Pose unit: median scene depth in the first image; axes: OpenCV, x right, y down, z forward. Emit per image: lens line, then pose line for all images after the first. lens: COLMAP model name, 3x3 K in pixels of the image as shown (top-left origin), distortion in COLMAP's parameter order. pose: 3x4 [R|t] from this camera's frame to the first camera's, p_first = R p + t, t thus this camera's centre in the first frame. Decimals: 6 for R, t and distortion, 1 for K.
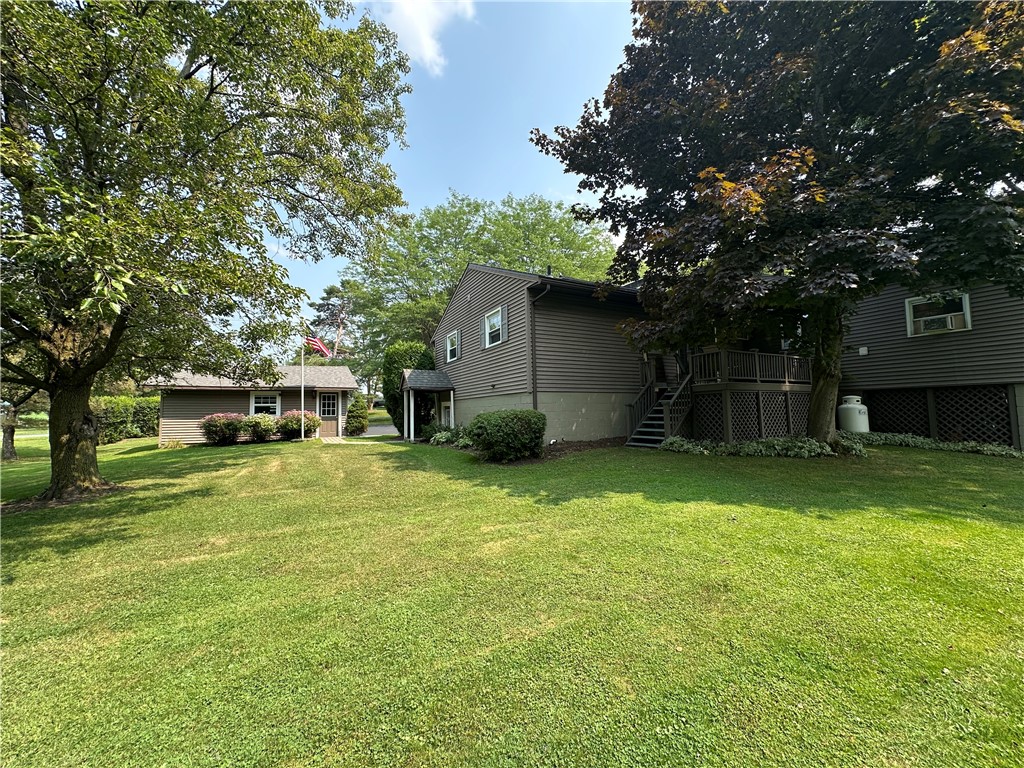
lens RADIAL K [[408.2, 0, 511.7], [0, 408.2, 382.8], [0, 0, 1]] dist [-0.000358, -0.000389]
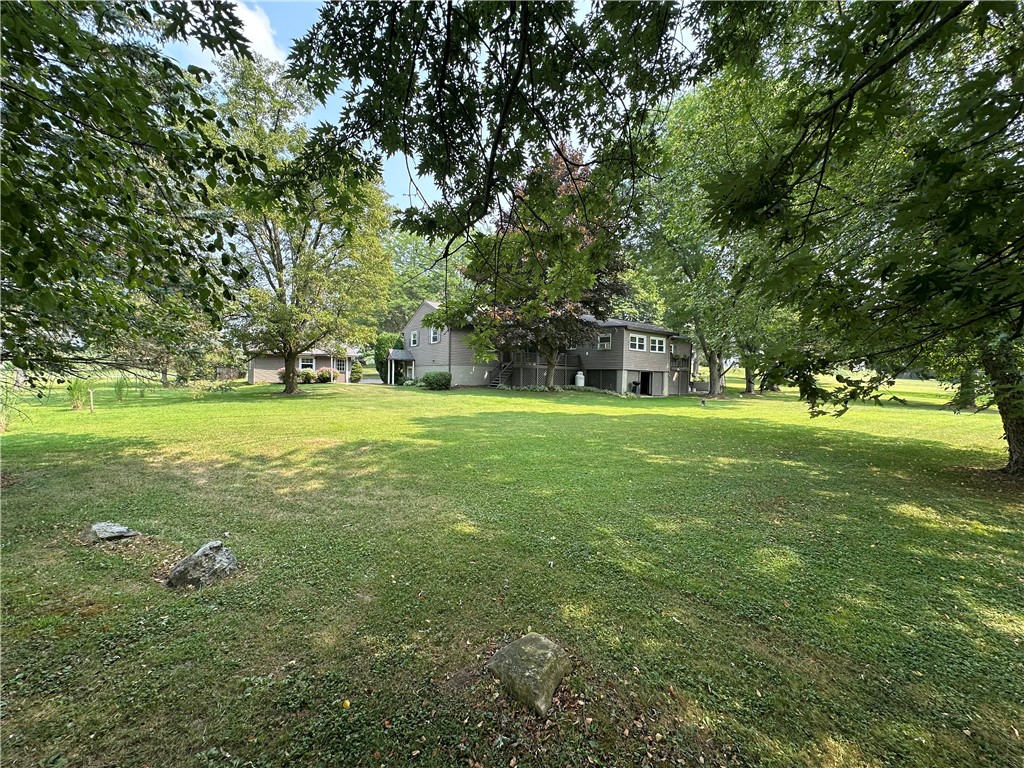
lens RADIAL K [[407.8, 0, 512.0], [0, 407.8, 384.0], [0, 0, 1]] dist [-0.002163, 0.000336]
pose [[0.990691, 0.037129, 0.130970, 0.075762], [-0.048903, 0.994932, 0.087858, -0.067242], [-0.127044, -0.093445, 0.987486, -1.045879]]
